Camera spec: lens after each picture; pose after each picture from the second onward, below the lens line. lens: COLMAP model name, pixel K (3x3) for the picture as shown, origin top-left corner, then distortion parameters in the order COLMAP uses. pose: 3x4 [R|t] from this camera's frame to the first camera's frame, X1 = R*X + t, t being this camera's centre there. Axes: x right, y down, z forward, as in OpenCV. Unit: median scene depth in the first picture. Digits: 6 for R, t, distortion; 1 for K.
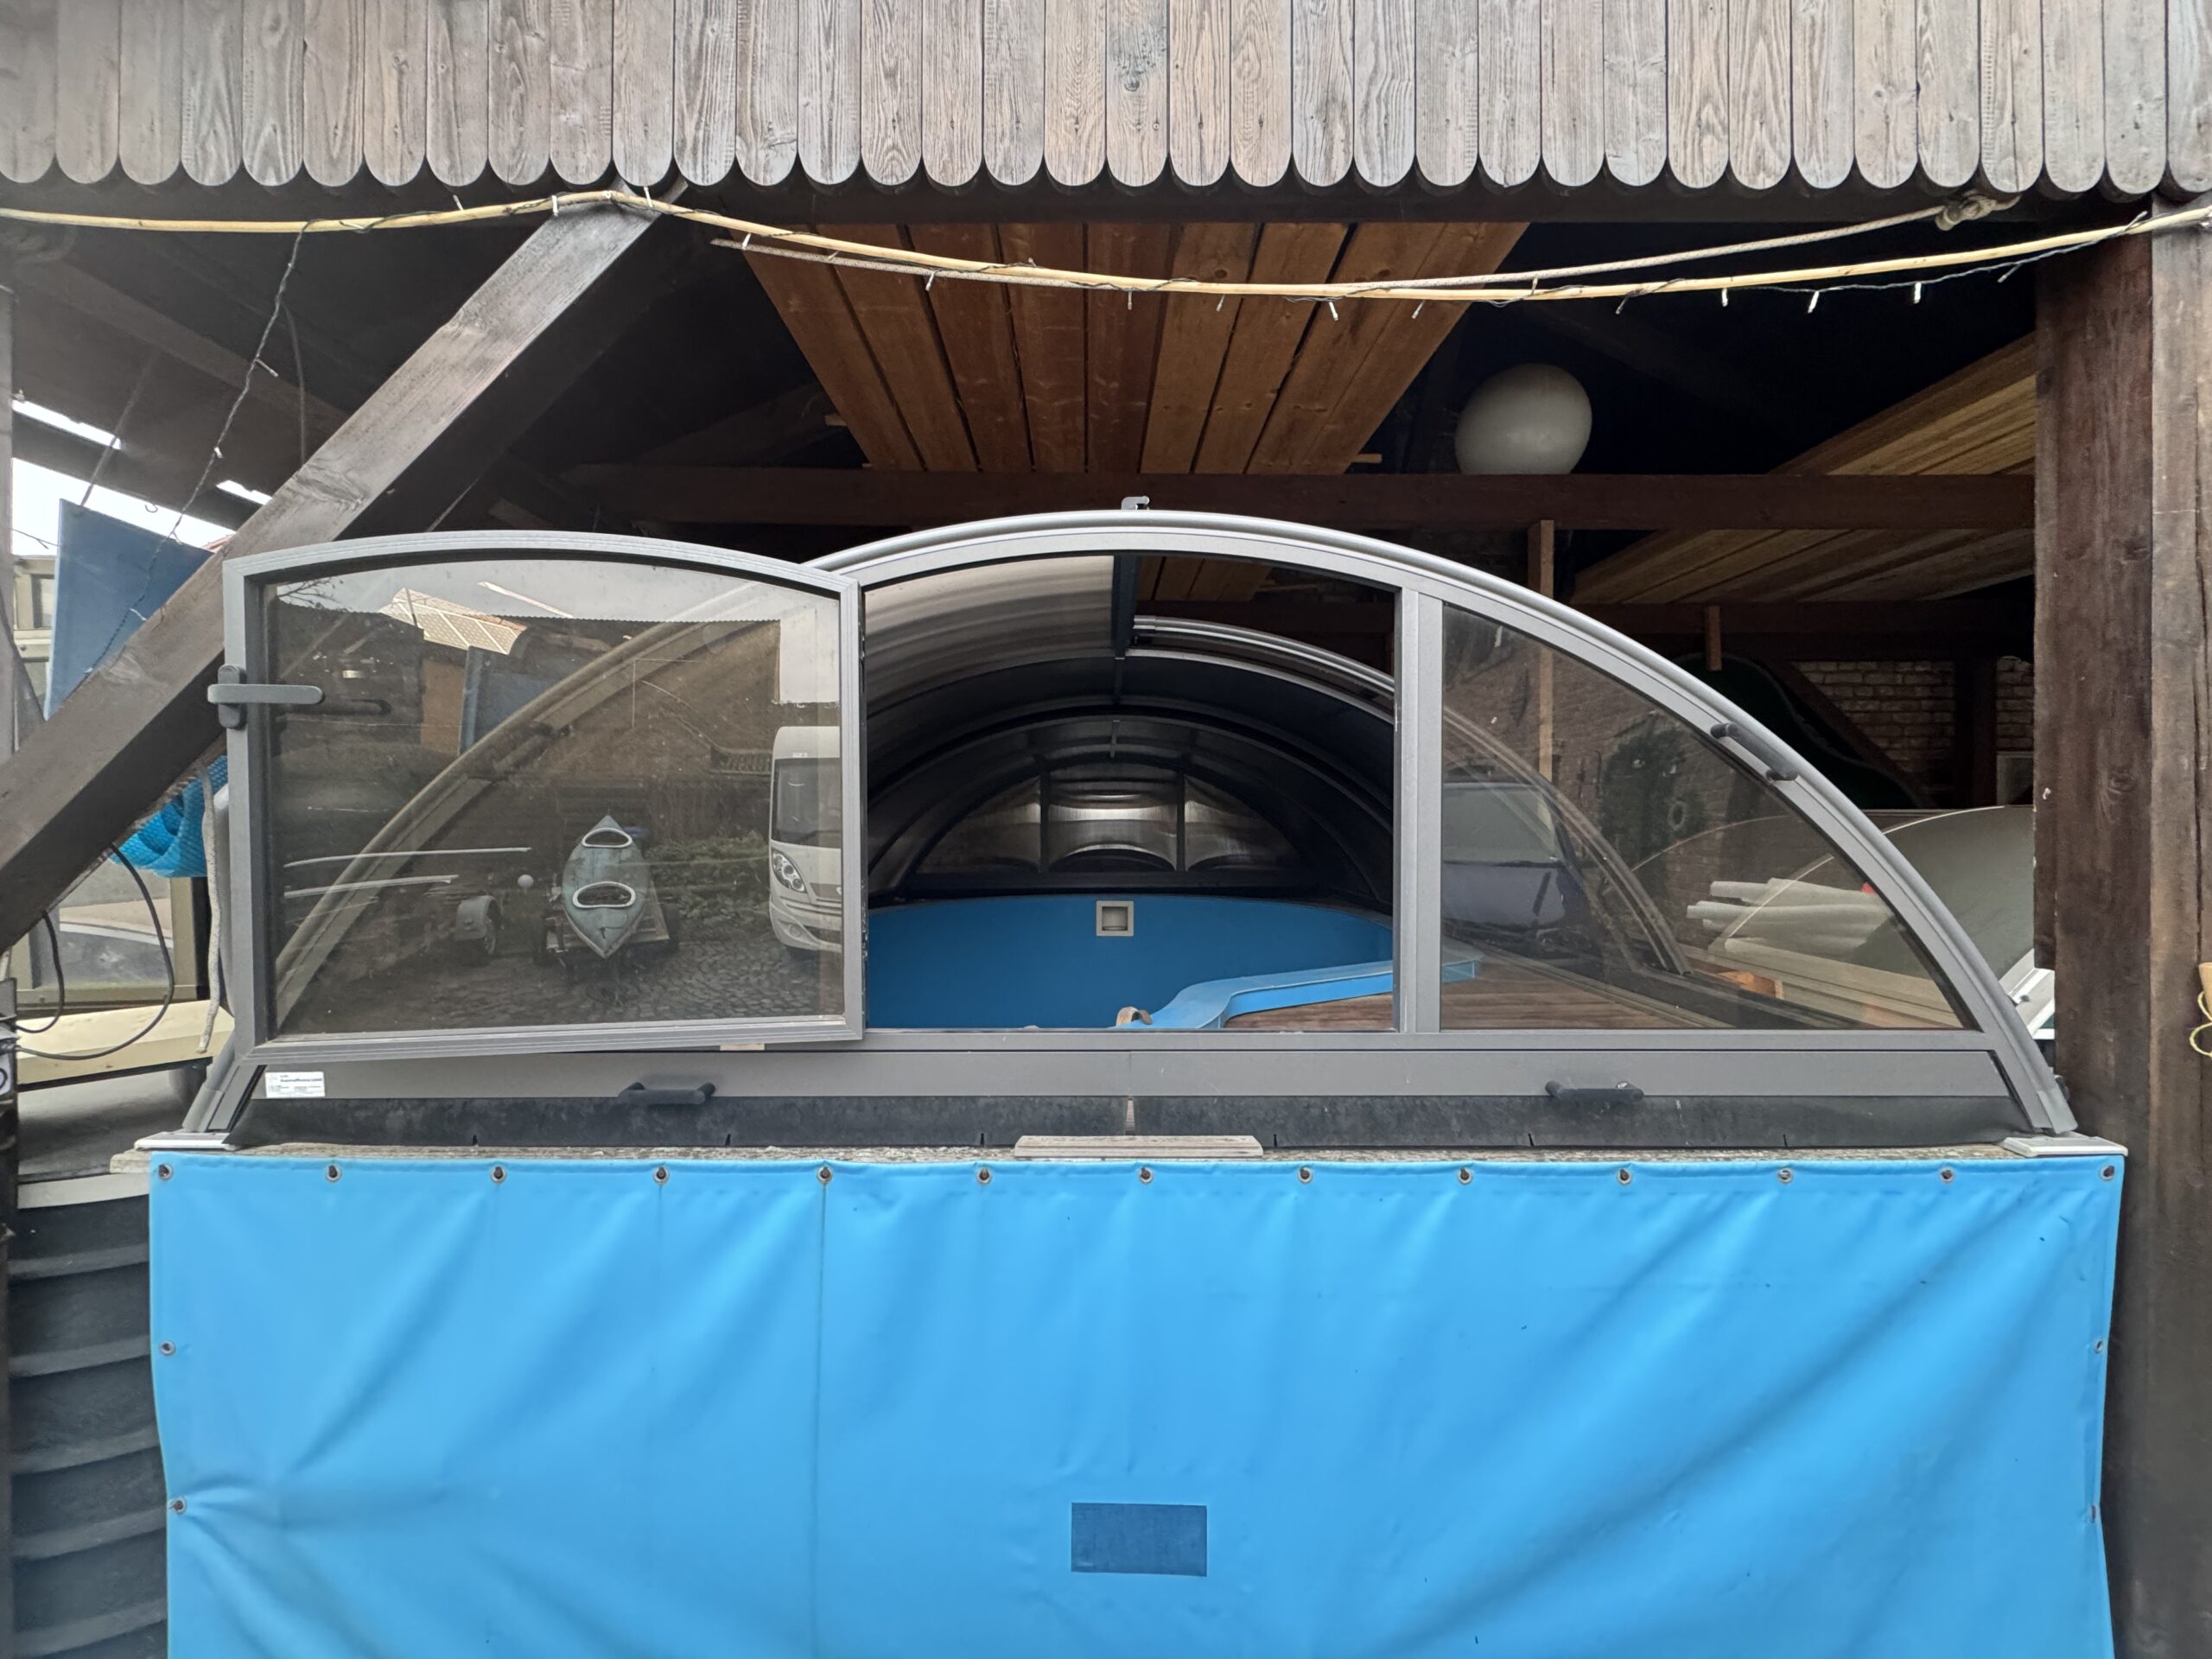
lens RADIAL K [[883.7, 0, 1102.7], [0, 883.7, 825.8], [0, 0, 1]] dist [-0.009011, 0.001548]
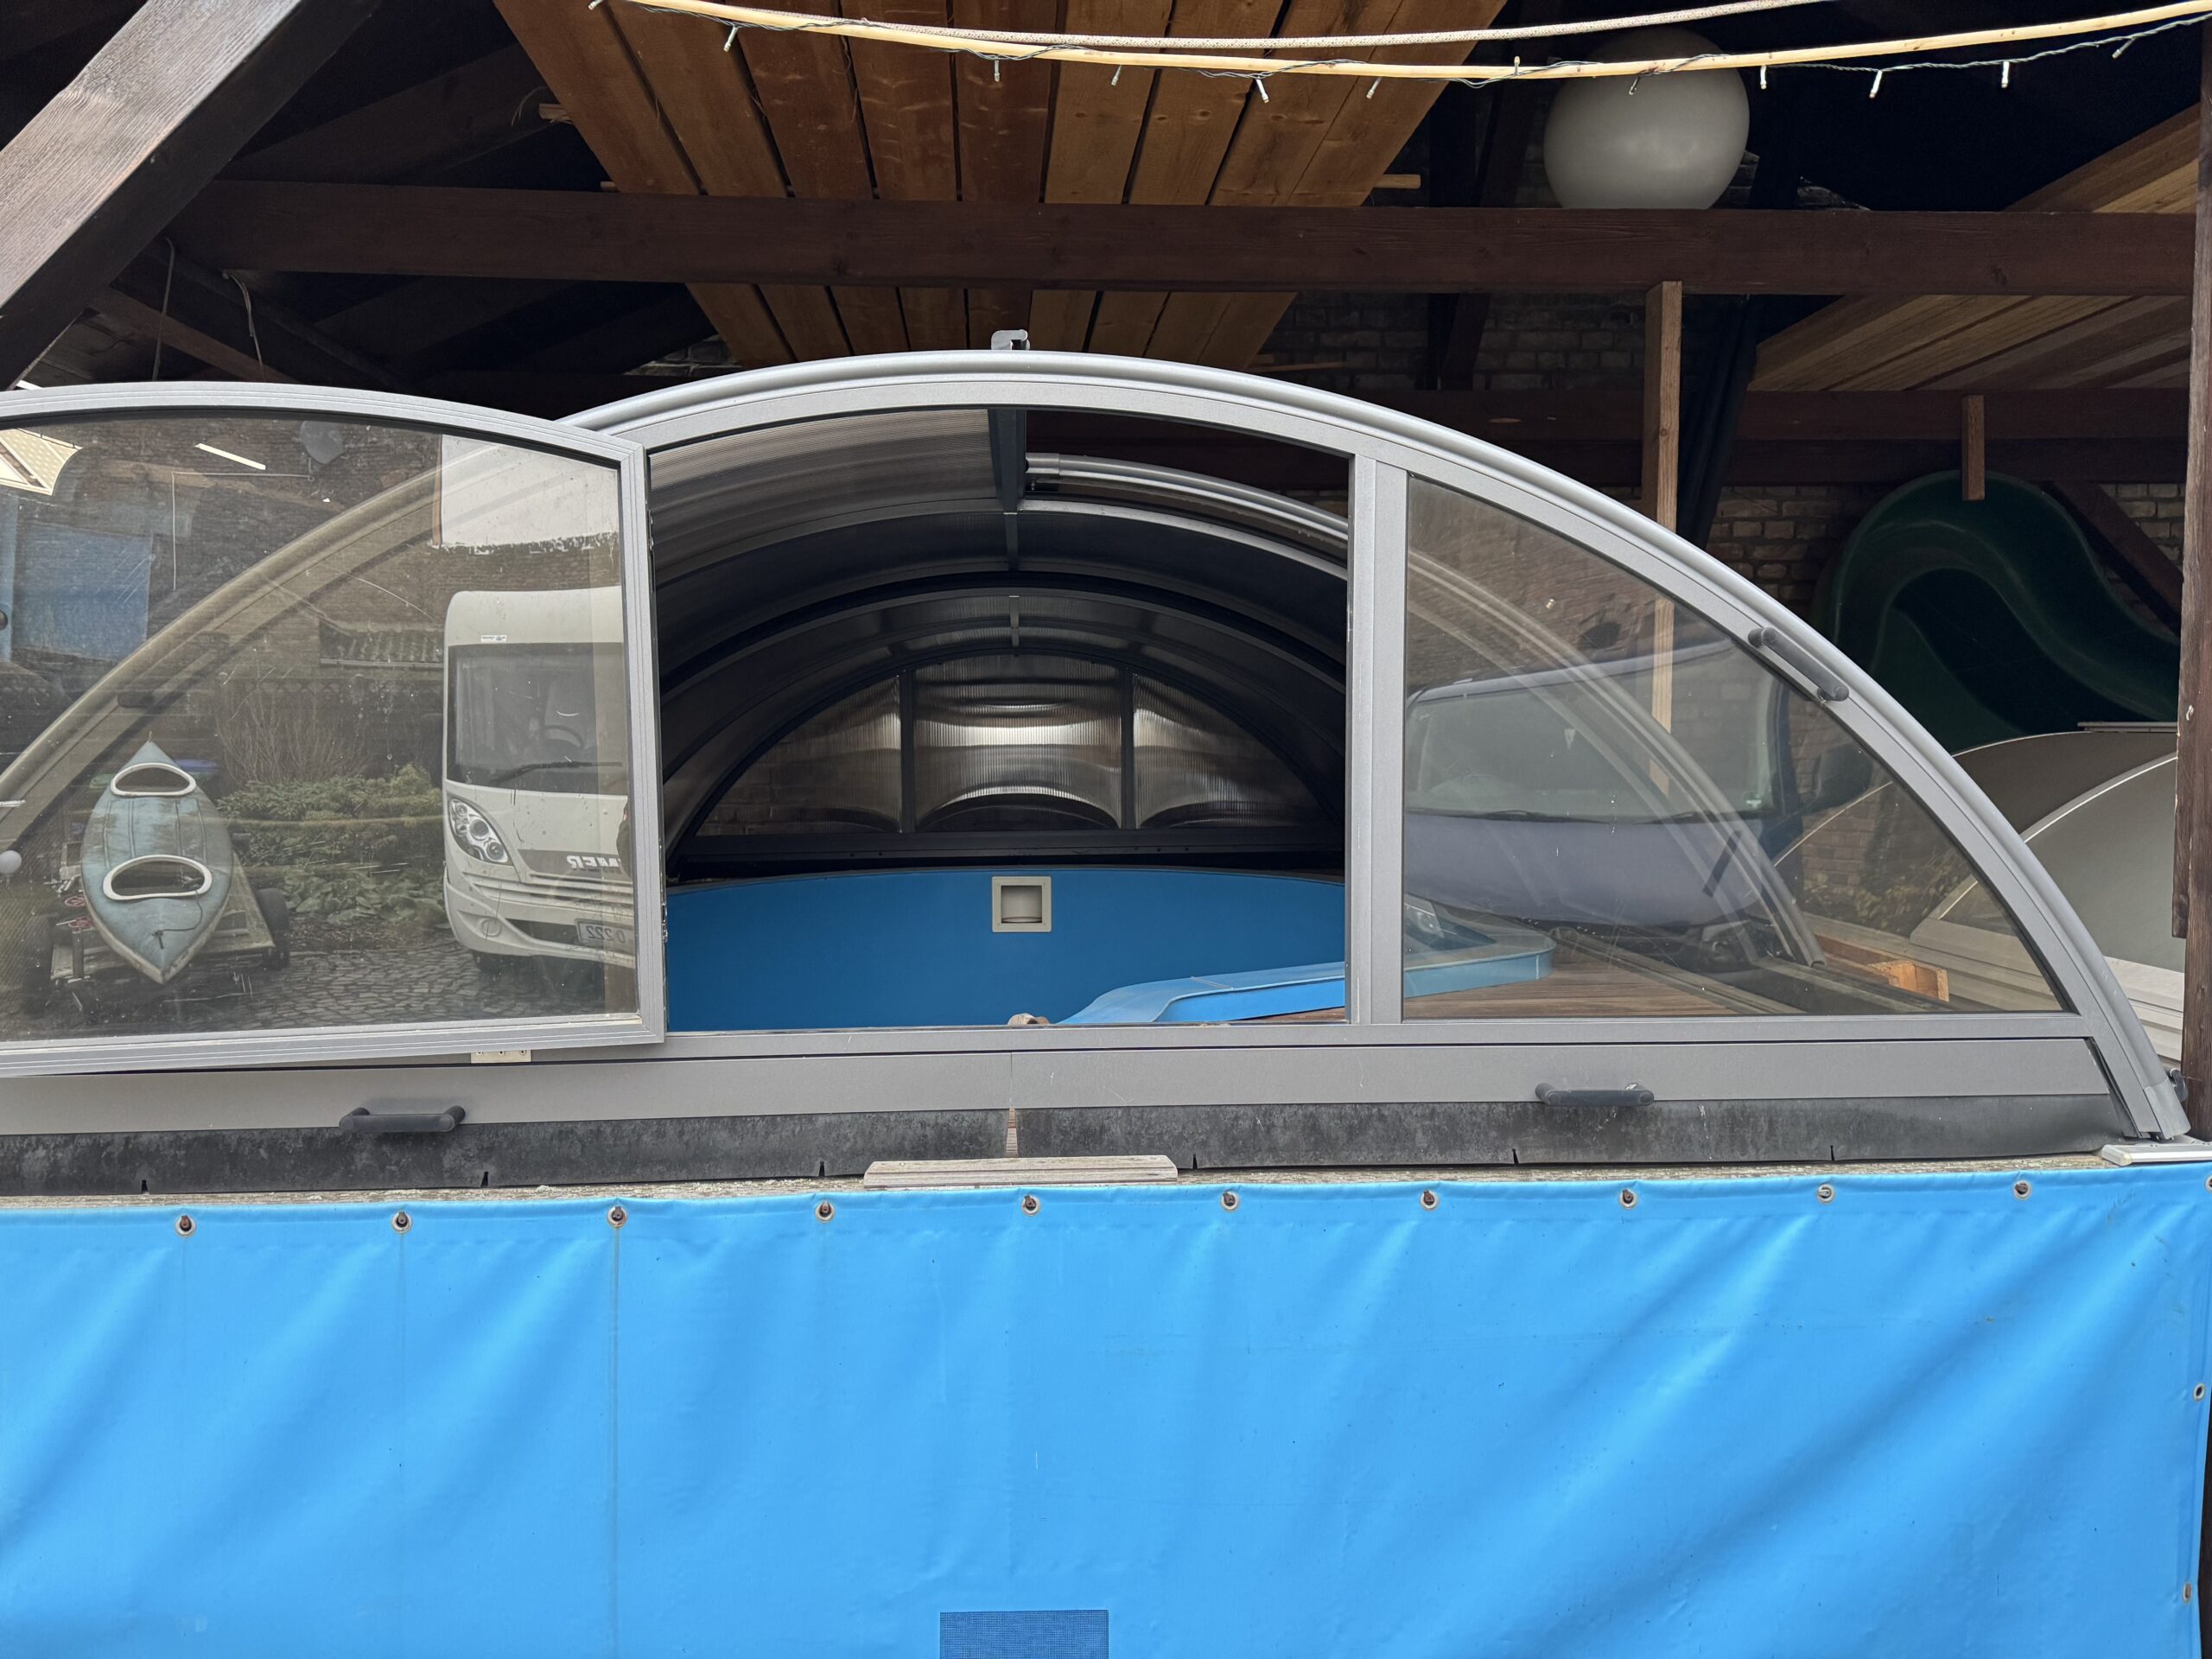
lens RADIAL K [[1556.9, 0, 1090.3], [0, 1556.9, 856.5], [0, 0, 1]] dist [0.031732, -0.034291]
pose [[0.998808, -0.010258, 0.047723, 0.021924], [0.007012, 0.997681, 0.067696, -0.006663], [-0.048307, -0.067281, 0.996564, -0.213601]]
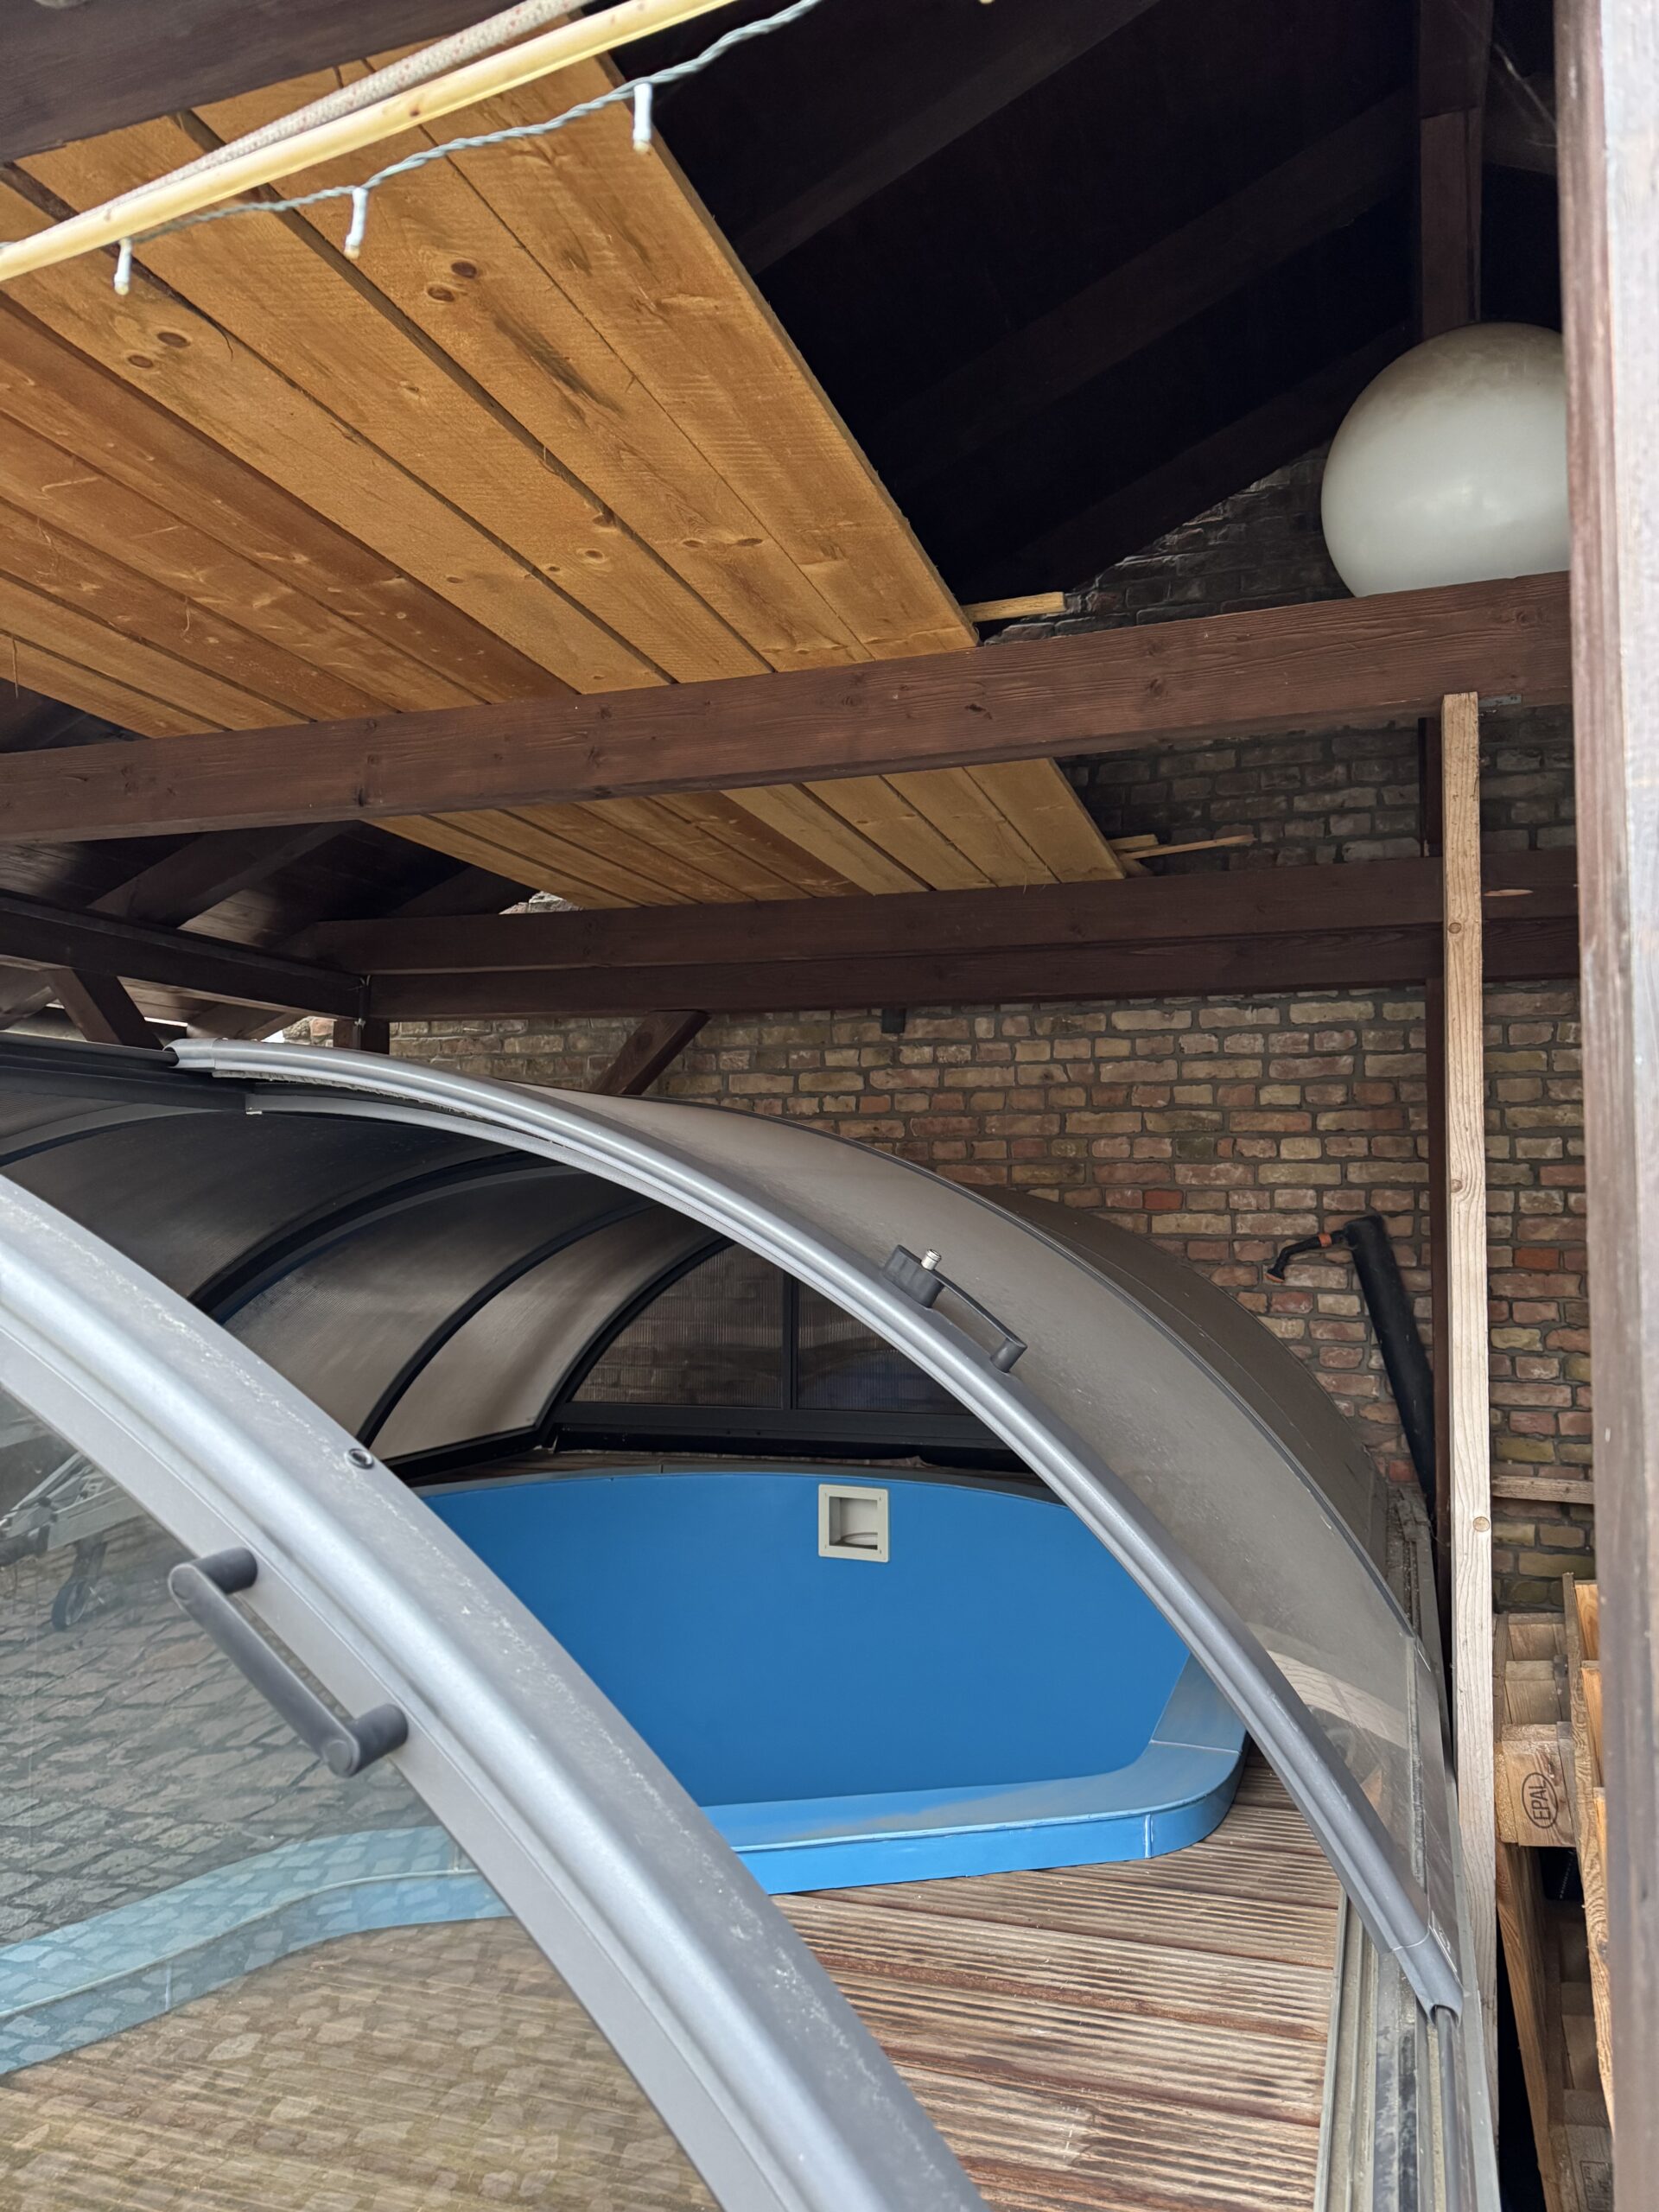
lens RADIAL K [[1556.9, 0, 819.9], [0, 1556.9, 1109.5], [0, 0, 1]] dist [0.031732, -0.034291]
pose [[0.945794, -0.023122, -0.323944, 0.607217], [-0.000795, 0.997294, -0.073506, -0.132848], [0.324767, 0.069780, 0.943216, 0.299831]]
